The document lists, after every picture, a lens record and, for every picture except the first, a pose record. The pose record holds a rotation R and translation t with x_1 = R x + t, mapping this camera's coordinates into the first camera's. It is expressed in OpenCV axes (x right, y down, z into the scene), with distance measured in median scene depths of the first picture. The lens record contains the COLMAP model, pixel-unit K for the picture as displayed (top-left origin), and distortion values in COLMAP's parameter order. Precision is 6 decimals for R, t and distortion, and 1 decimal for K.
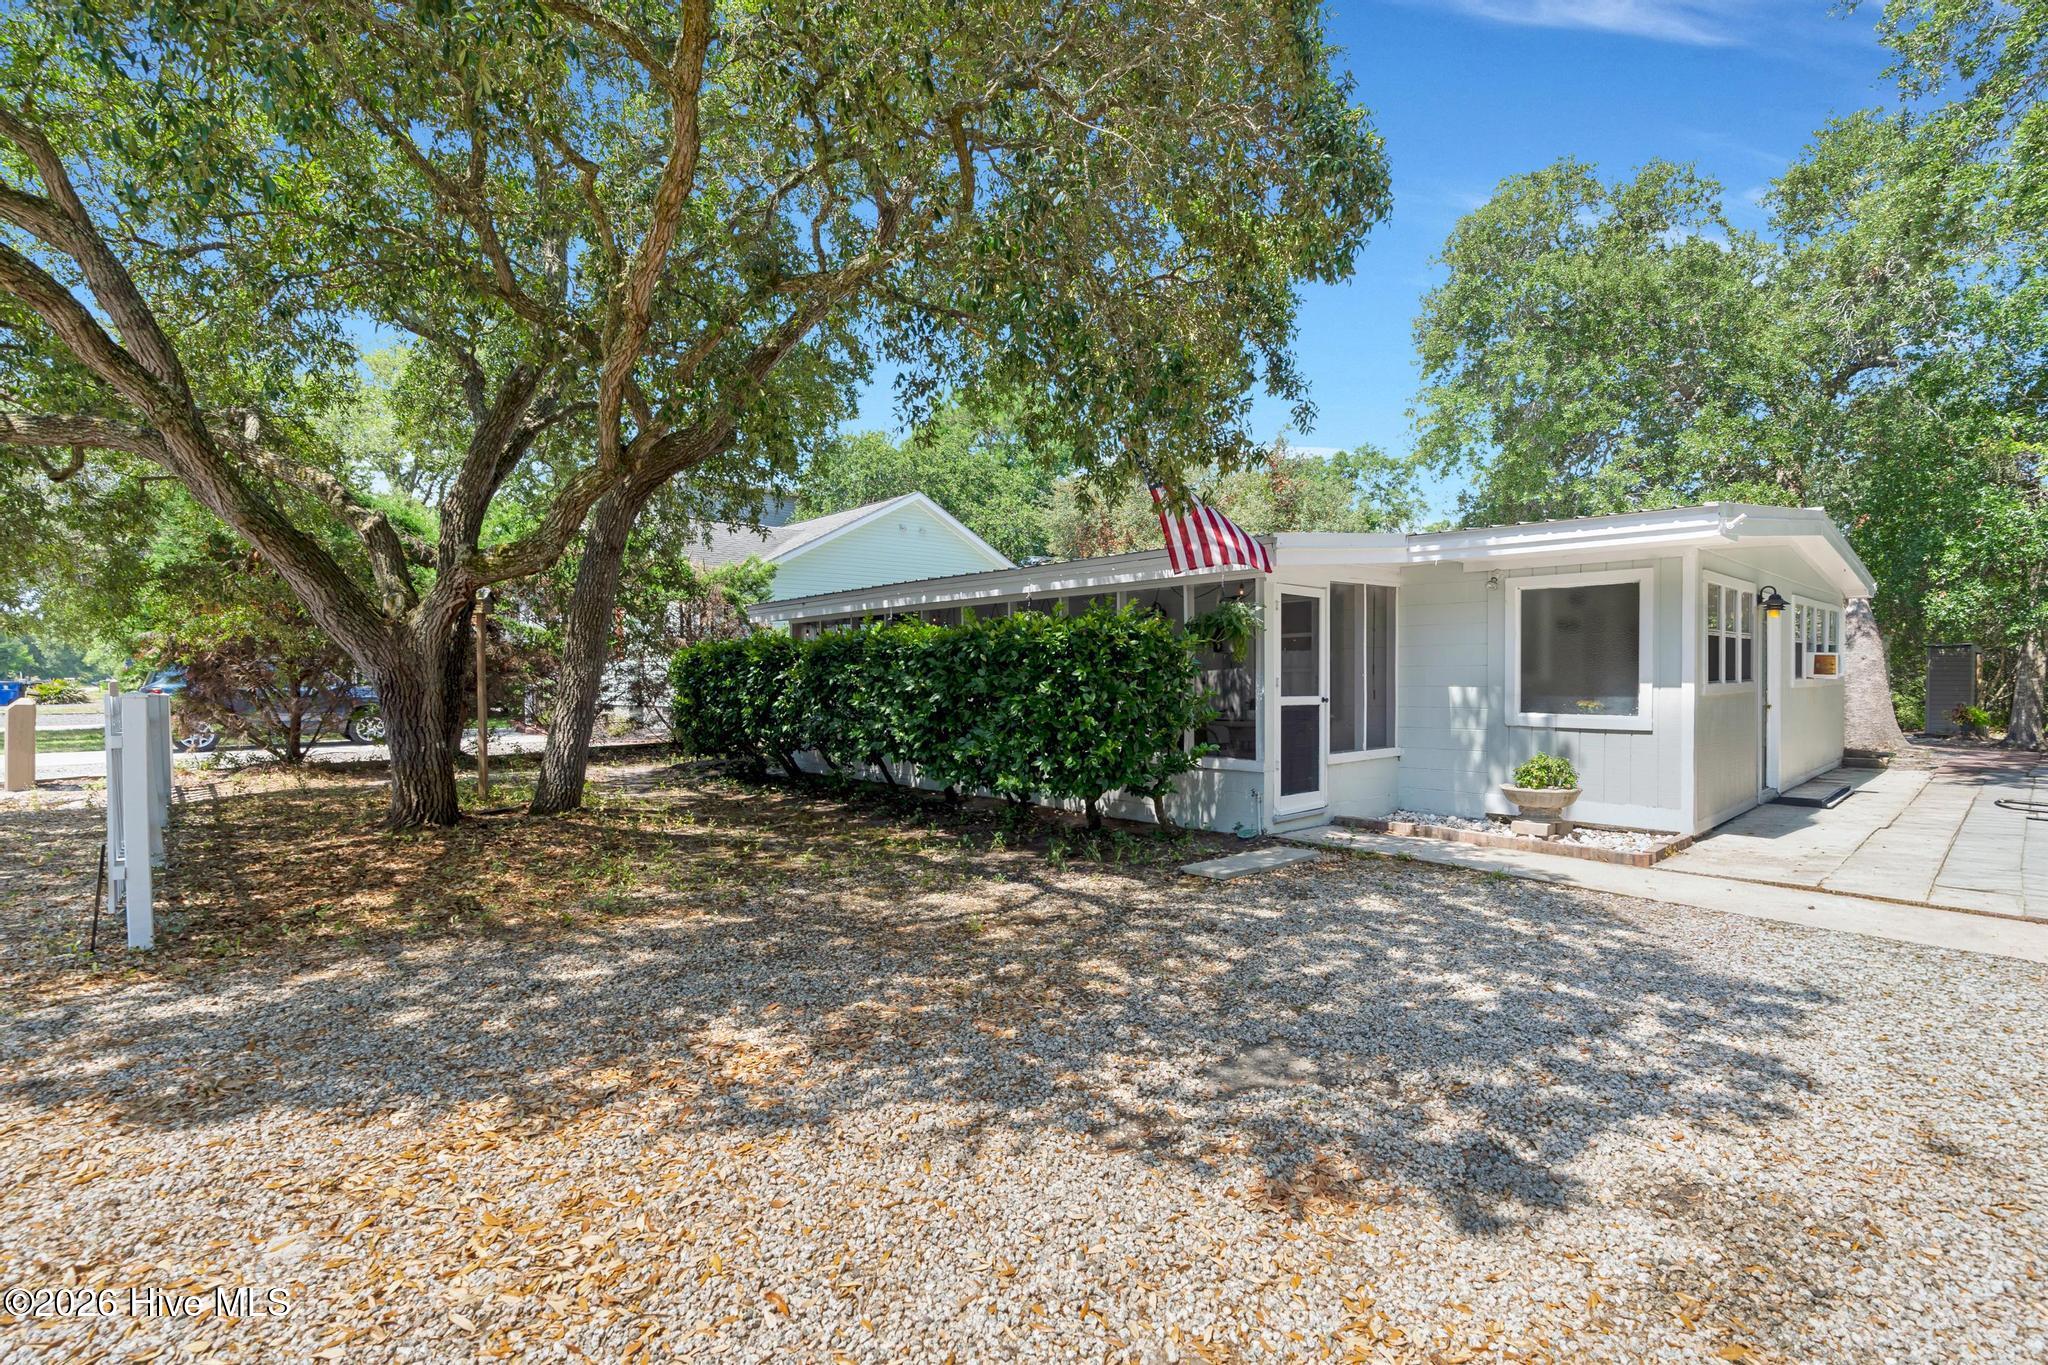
lens RADIAL K [[948.7, 0, 1023.1], [0, 948.7, 680.5], [0, 0, 1]] dist [-0.004002, 0.001687]
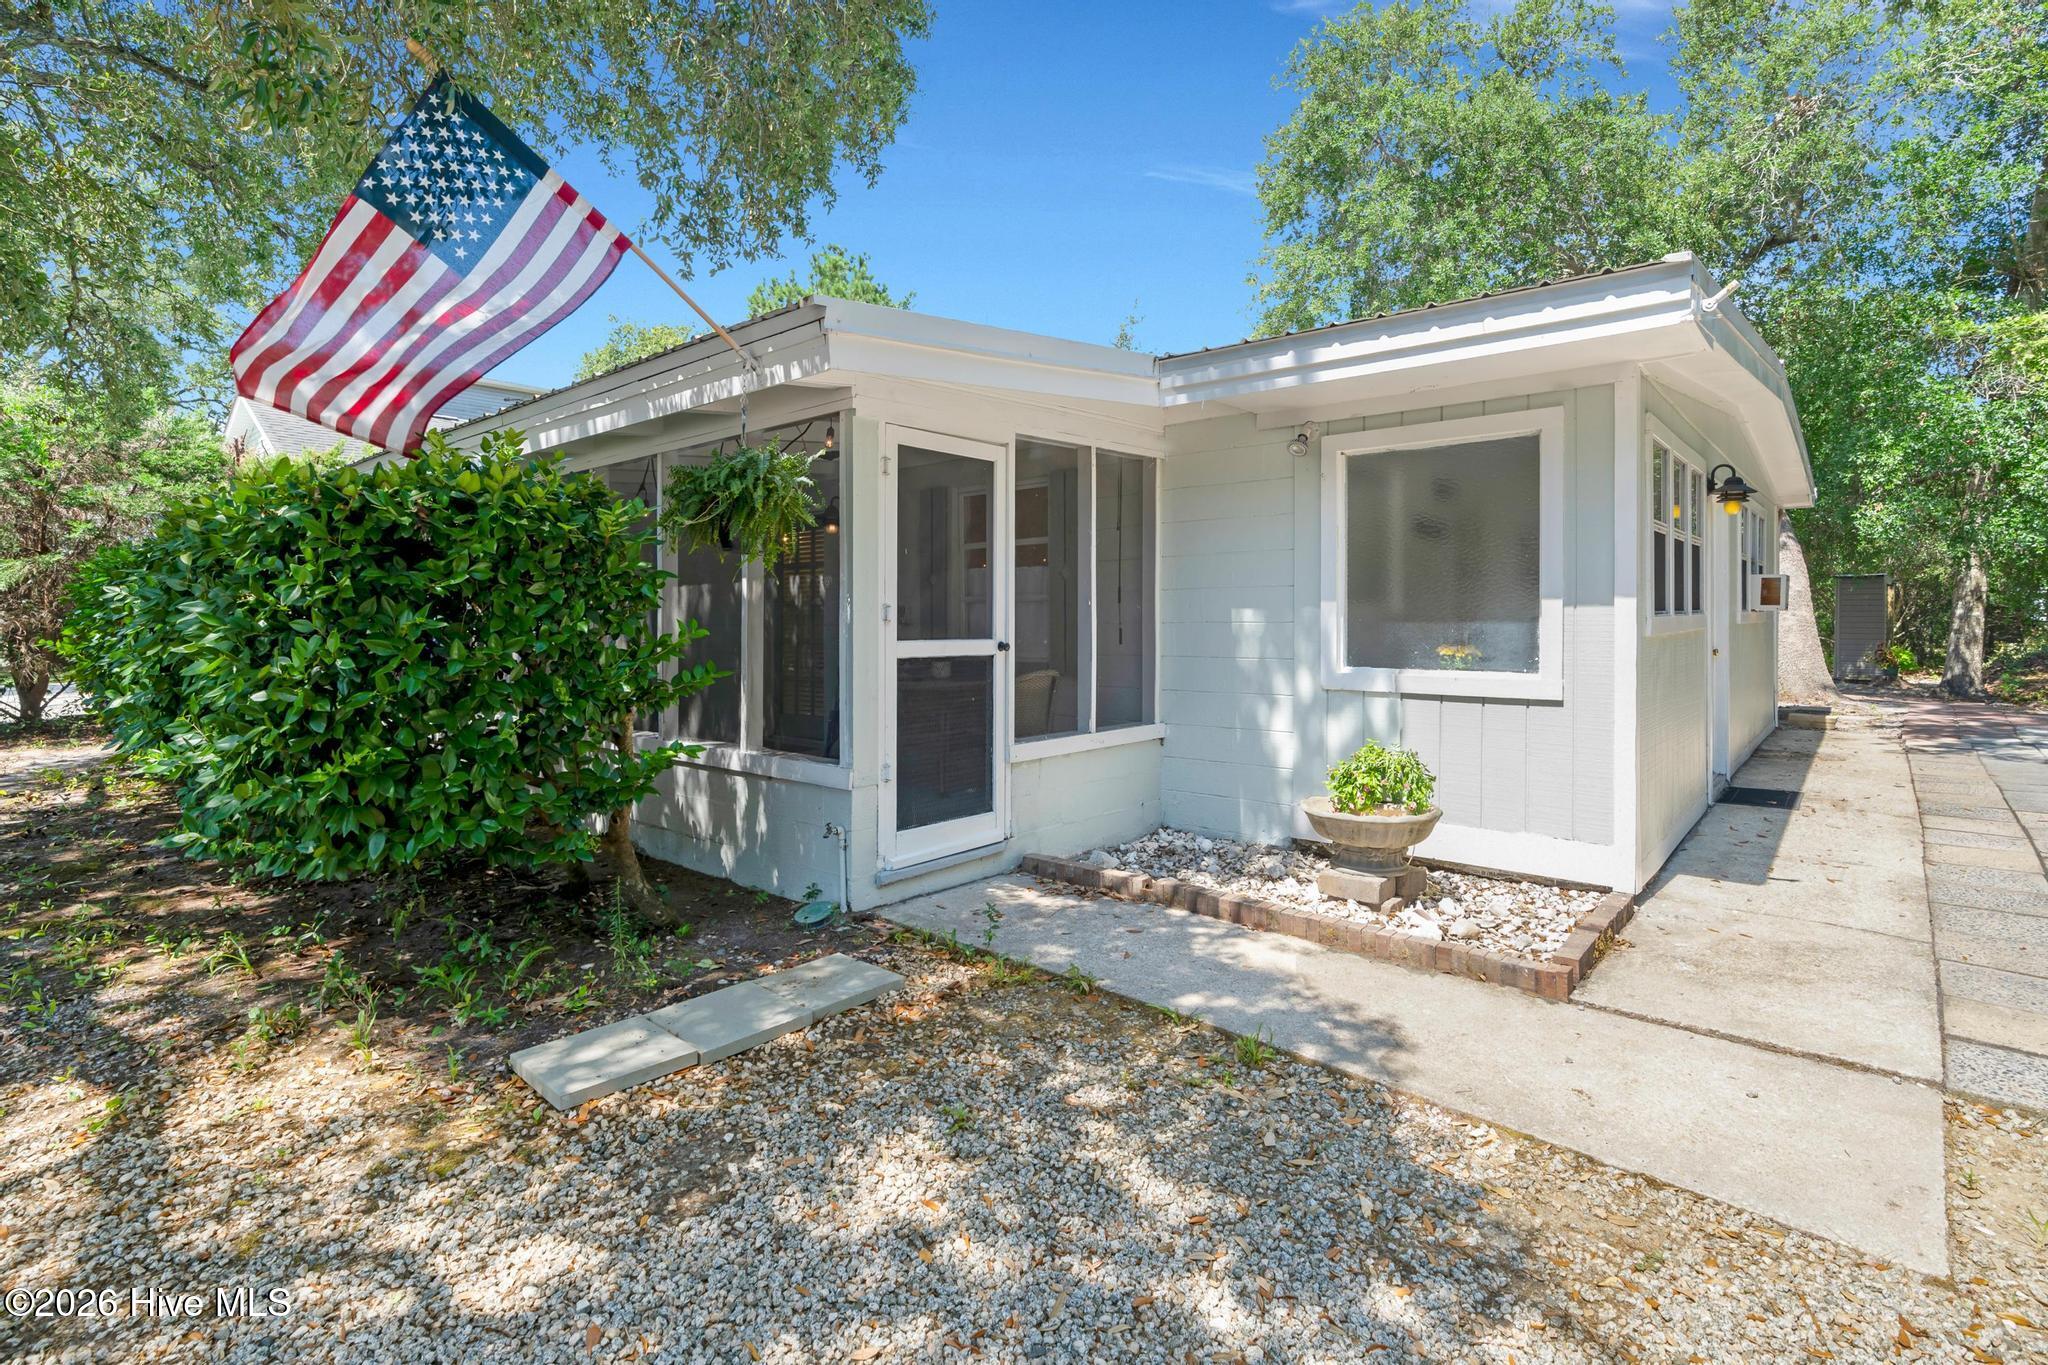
lens RADIAL K [[948.7, 0, 1035.7], [0, 948.7, 616.8], [0, 0, 1]] dist [-0.004002, 0.001687]
pose [[0.994095, -0.000861, 0.108512, 0.274681], [0.001064, 0.999998, -0.001821, 0.004654], [-0.108510, 0.001926, 0.994094, 0.445195]]
